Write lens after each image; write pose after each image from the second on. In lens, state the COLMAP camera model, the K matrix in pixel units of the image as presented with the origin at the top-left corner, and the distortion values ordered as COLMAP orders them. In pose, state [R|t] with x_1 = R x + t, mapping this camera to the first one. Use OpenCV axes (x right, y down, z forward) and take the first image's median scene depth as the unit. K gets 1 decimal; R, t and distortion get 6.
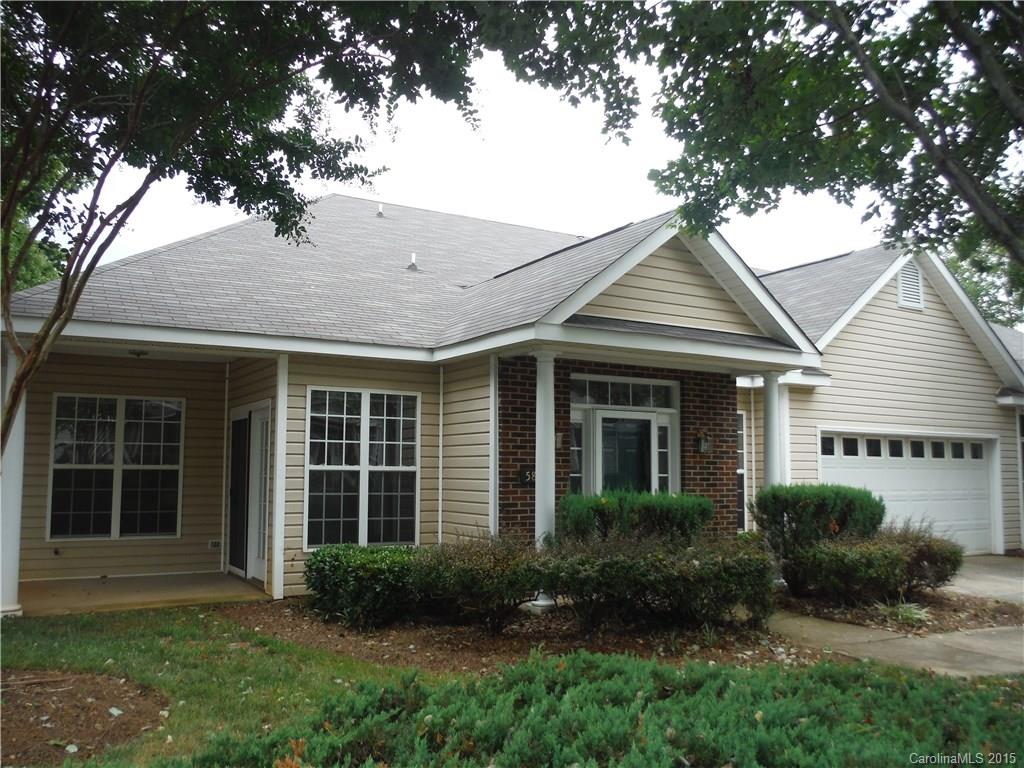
lens RADIAL K [[848.8, 0, 512.0], [0, 848.8, 384.0], [0, 0, 1]] dist [-0.005890, -0.003118]
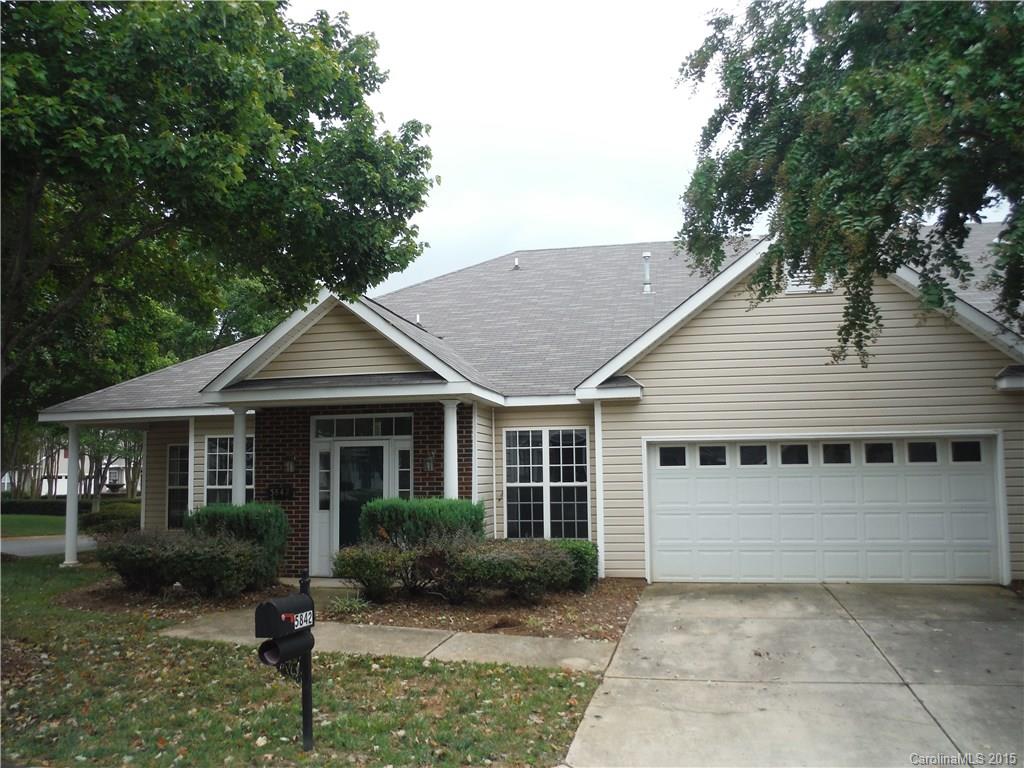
lens RADIAL K [[868.1, 0, 512.0], [0, 868.1, 384.0], [0, 0, 1]] dist [-0.034847, -0.001316]
pose [[0.726914, -0.094014, -0.680263, 0.822766], [0.084854, 0.995290, -0.046878, 0.019088], [0.681466, -0.023647, 0.731467, 0.136808]]
